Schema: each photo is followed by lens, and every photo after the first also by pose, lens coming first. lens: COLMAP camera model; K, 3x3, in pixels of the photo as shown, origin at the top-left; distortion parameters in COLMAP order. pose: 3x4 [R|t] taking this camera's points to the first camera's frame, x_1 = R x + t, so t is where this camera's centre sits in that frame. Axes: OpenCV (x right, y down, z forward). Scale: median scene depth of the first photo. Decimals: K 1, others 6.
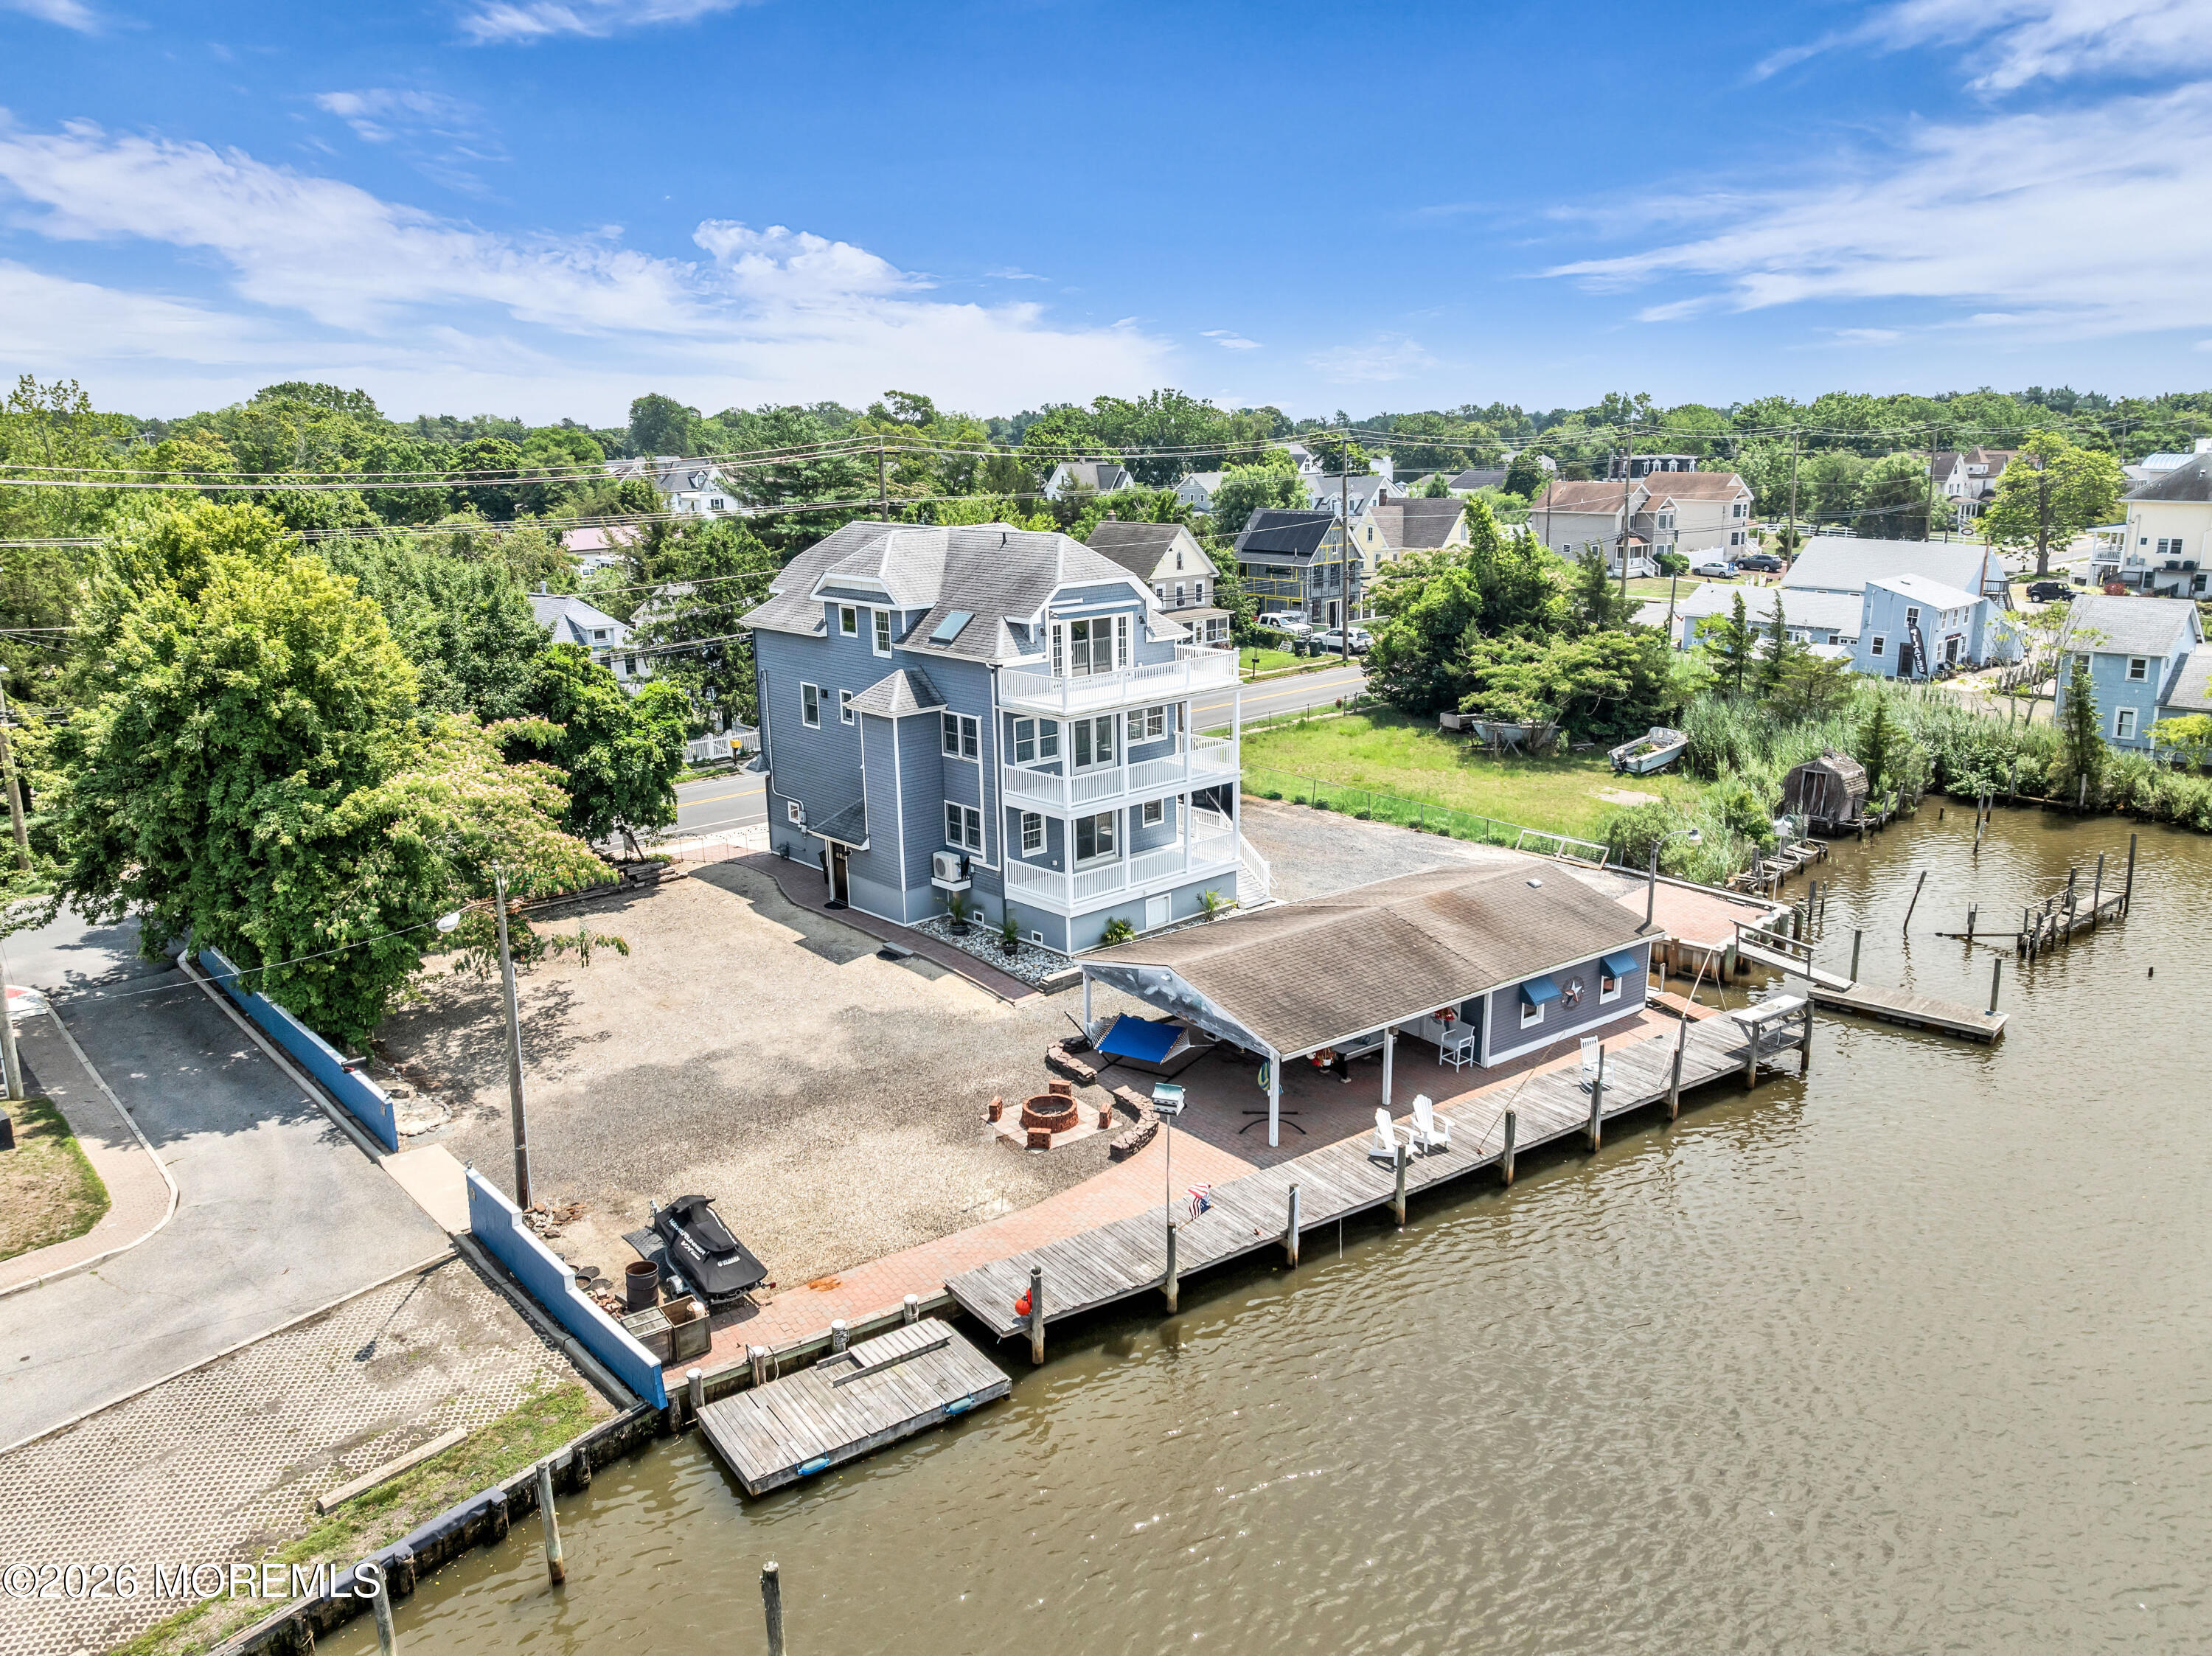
lens RADIAL K [[1564.8, 0, 1102.0], [0, 1564.8, 844.4], [0, 0, 1]] dist [-0.038099, 0.002541]
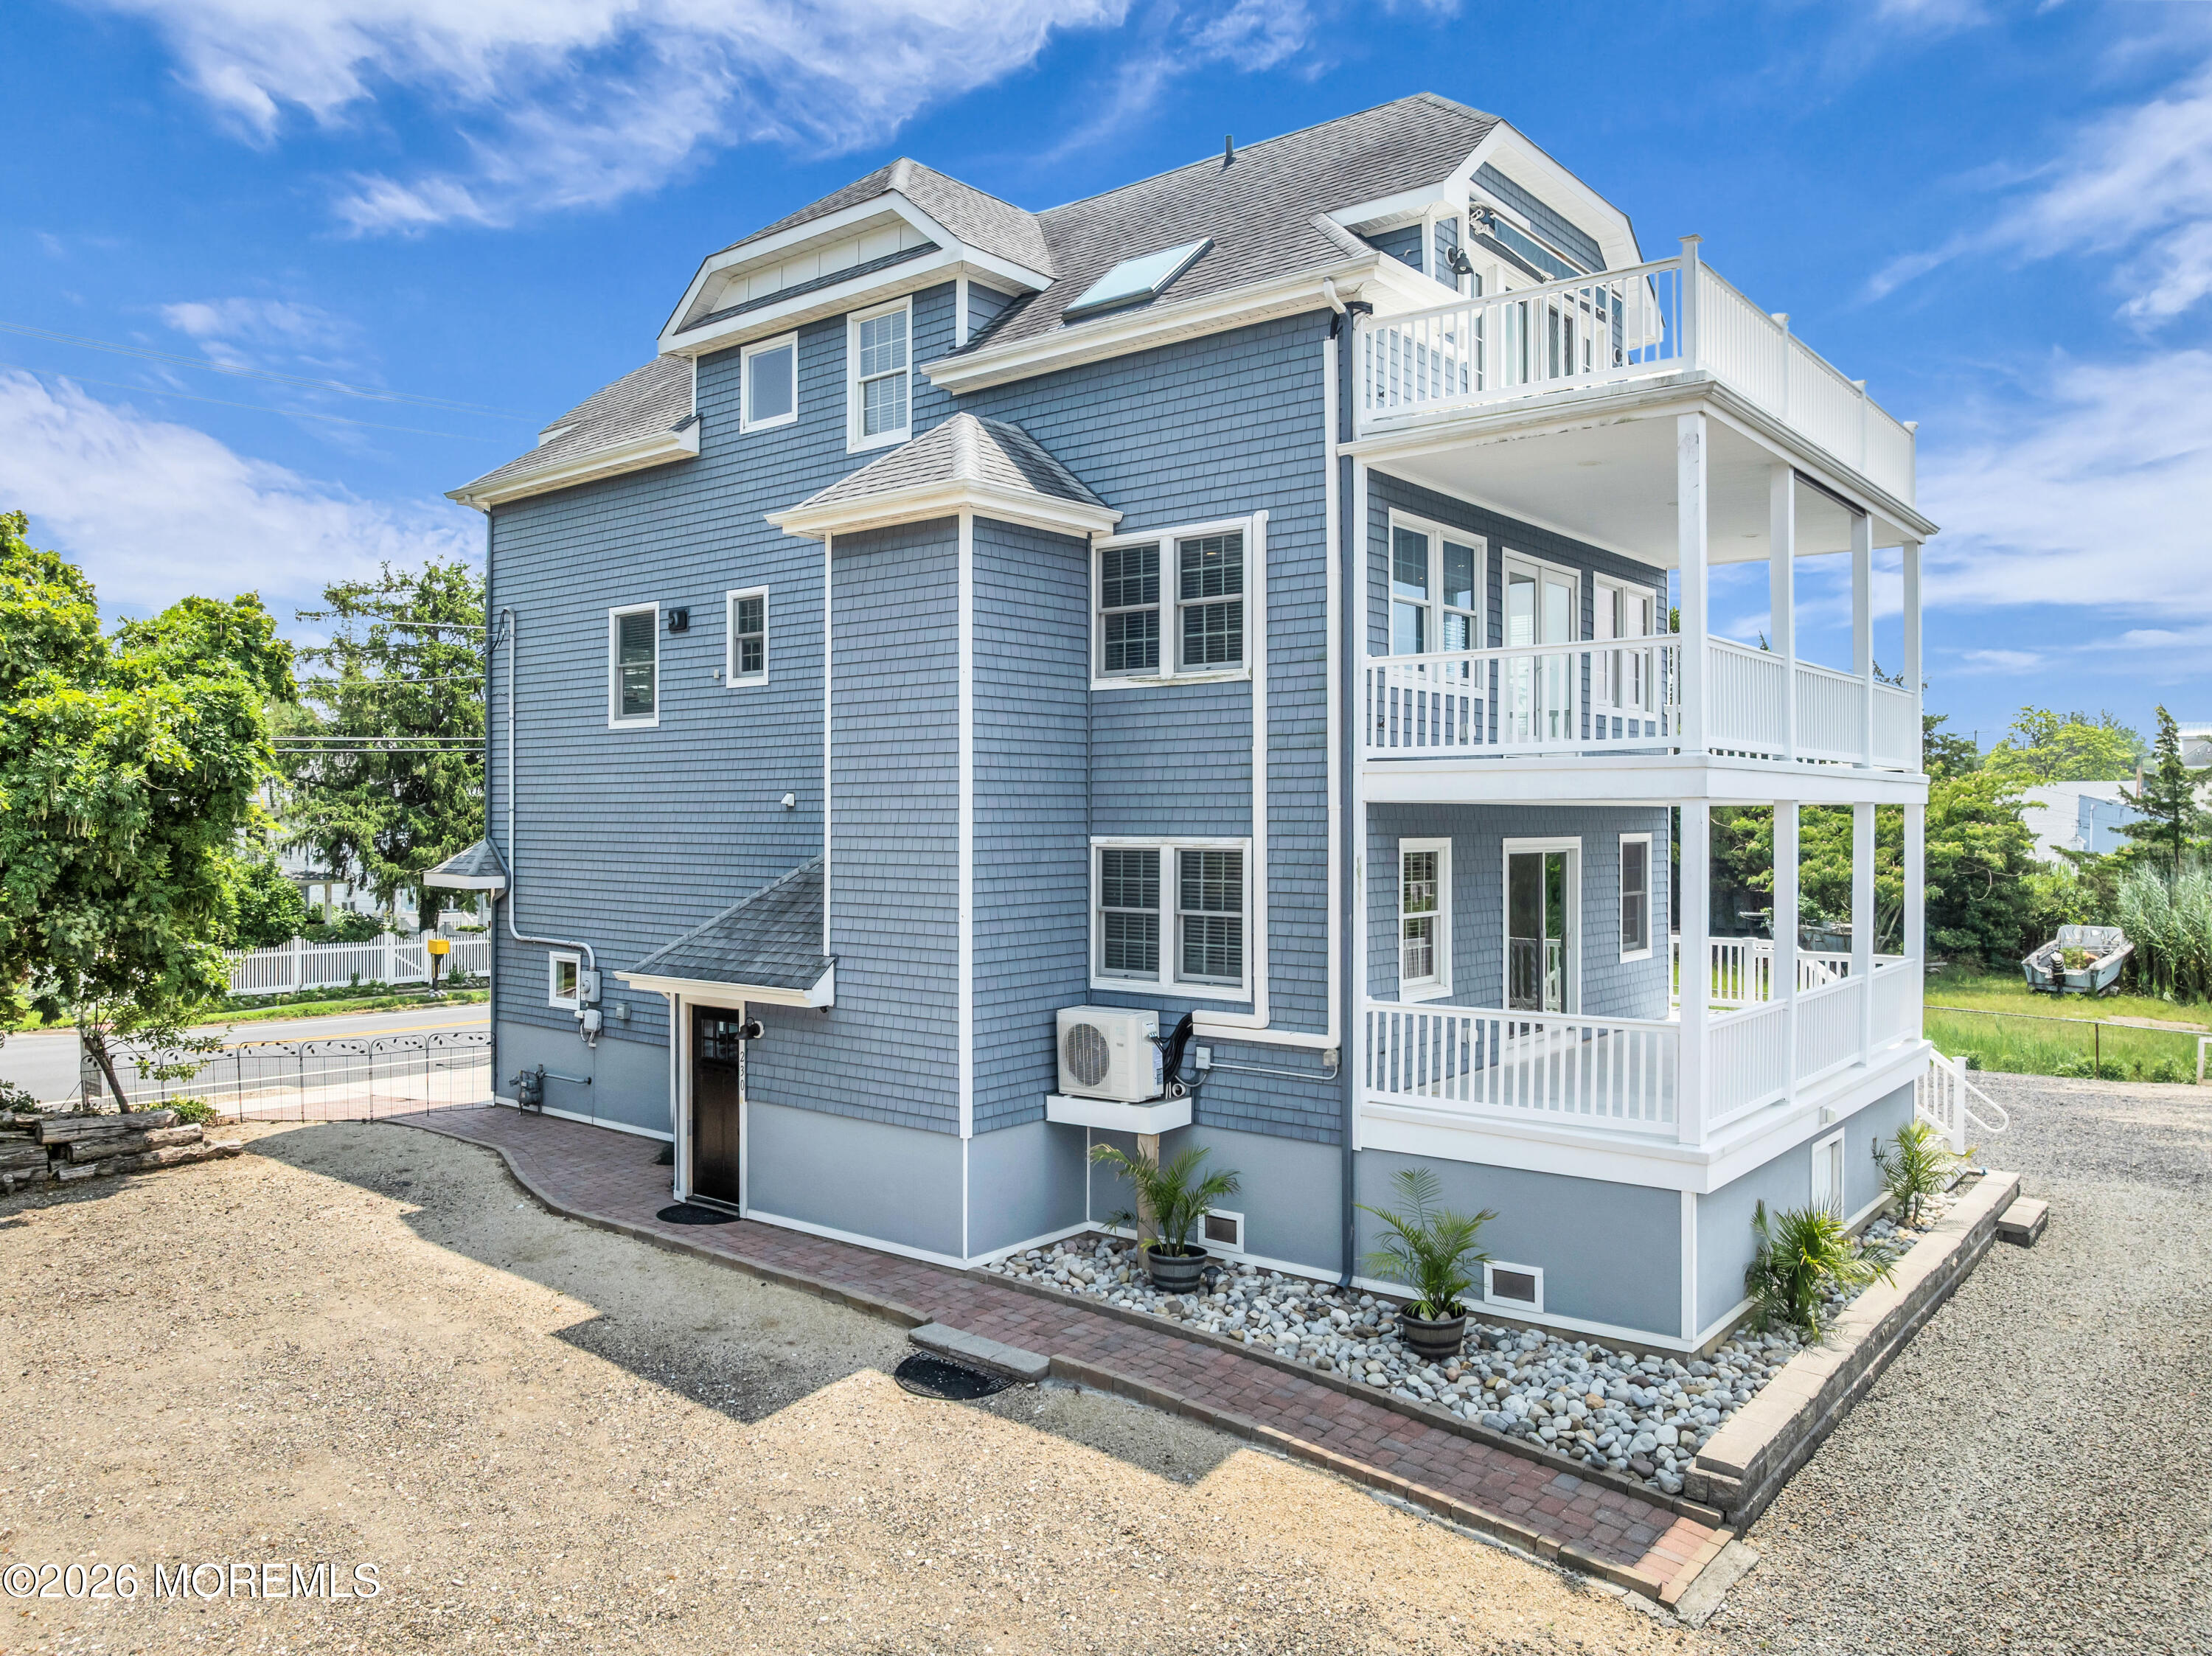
lens RADIAL K [[1581.7, 0, 1106.0], [0, 1581.7, 828.0], [0, 0, 1]] dist [-0.034893, -0.005876]
pose [[0.988717, 0.017097, 0.148818, -0.145164], [0.021578, 0.966848, -0.254438, 0.048996], [-0.148234, 0.254779, 0.955570, 0.706029]]
